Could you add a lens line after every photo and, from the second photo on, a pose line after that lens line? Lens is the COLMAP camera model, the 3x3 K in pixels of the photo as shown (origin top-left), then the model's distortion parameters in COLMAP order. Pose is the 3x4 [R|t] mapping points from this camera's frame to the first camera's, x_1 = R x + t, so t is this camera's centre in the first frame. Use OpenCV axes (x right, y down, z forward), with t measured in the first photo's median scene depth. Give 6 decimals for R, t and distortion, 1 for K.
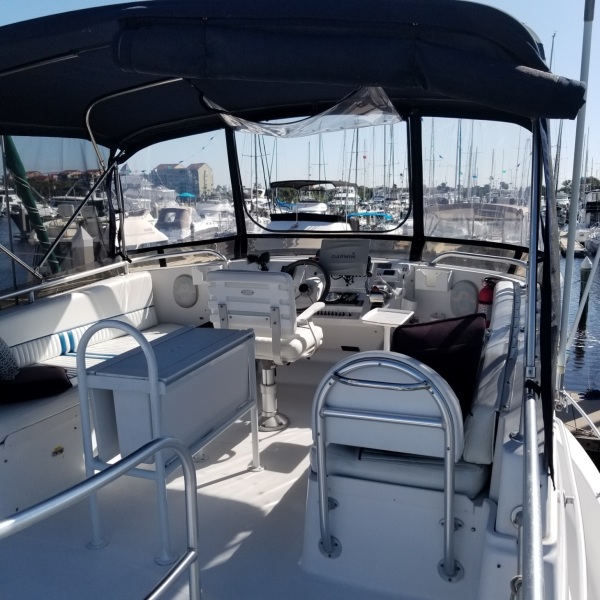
lens RADIAL K [[630.6, 0, 292.4], [0, 630.6, 320.4], [0, 0, 1]] dist [0.009055, 0.000000]
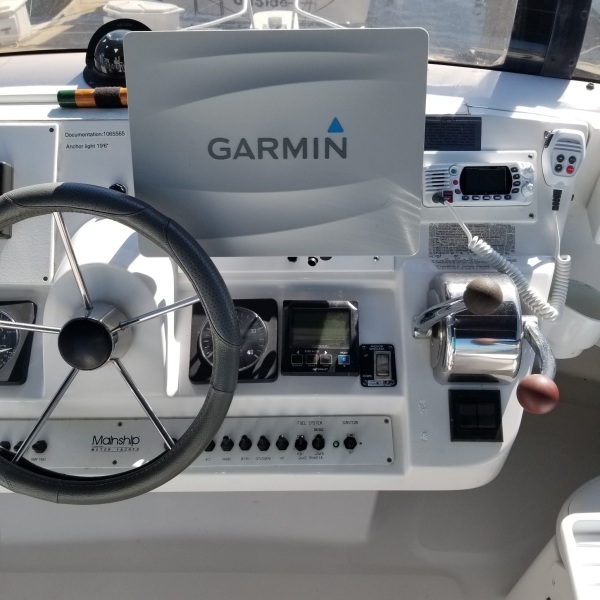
lens RADIAL K [[630.6, 0, 302.1], [0, 630.6, 304.6], [0, 0, 1]] dist [0.009055, 0.000000]
pose [[0.929112, -0.243357, 0.278438, 0.028265], [0.065106, 0.848833, 0.524637, -0.157325], [-0.364021, -0.469318, 0.804505, 0.846924]]
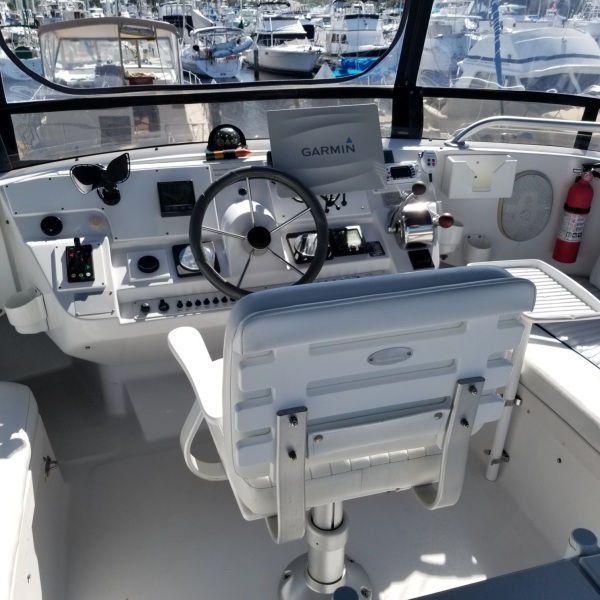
lens RADIAL K [[630.6, 0, 293.6], [0, 630.6, 316.2], [0, 0, 1]] dist [0.009055, 0.000000]
pose [[0.797373, -0.262304, 0.543501, -0.211117], [0.115223, 0.950205, 0.289542, -0.122655], [-0.592385, -0.168249, 0.787891, 0.655689]]
